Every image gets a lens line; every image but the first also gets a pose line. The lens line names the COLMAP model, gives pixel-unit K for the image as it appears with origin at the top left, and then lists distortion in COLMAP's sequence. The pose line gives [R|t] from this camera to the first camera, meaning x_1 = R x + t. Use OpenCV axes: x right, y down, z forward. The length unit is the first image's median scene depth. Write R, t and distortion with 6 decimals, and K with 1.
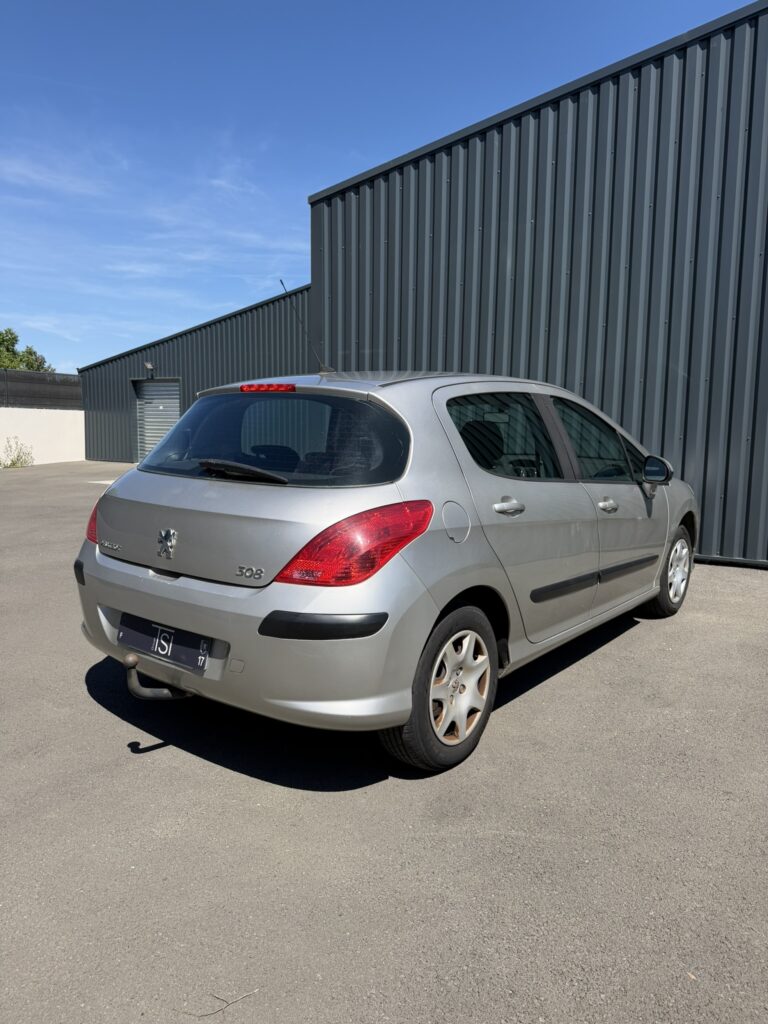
lens RADIAL K [[709.8, 0, 393.6], [0, 709.8, 513.4], [0, 0, 1]] dist [0.024792, -0.035462]
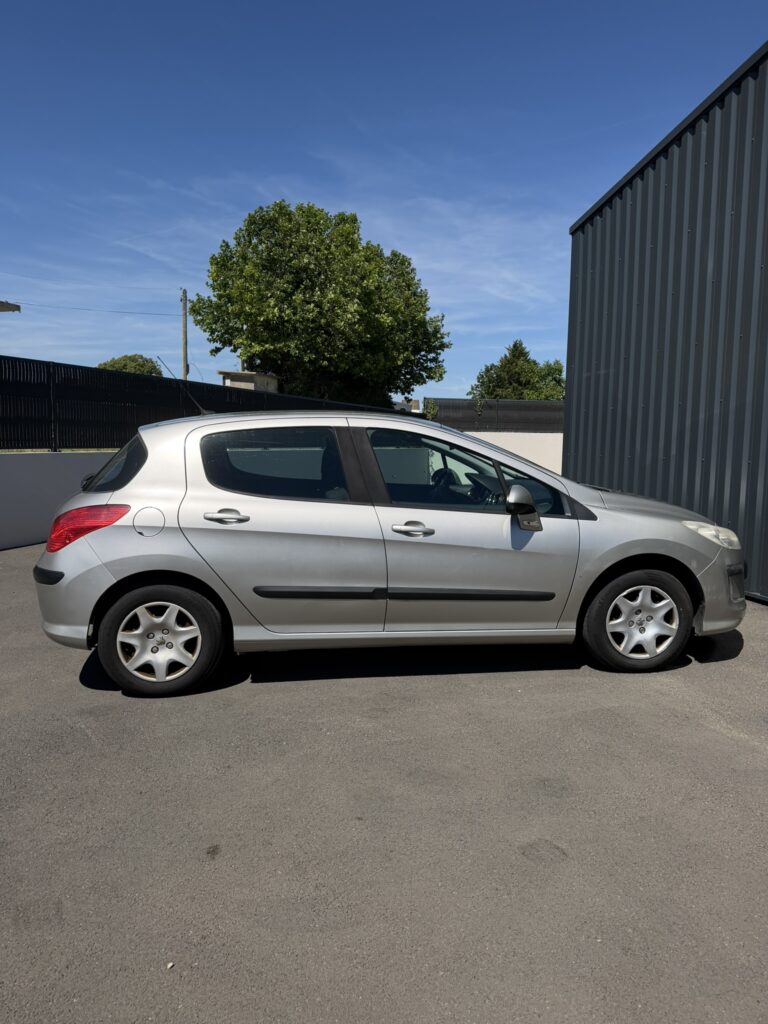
lens RADIAL K [[709.8, 0, 386.3], [0, 709.8, 517.9], [0, 0, 1]] dist [0.024792, -0.035462]
pose [[0.723758, 0.066130, -0.686878, 1.389640], [-0.081417, 0.996628, 0.010162, -0.048332], [0.685234, 0.048569, 0.726702, 0.294045]]
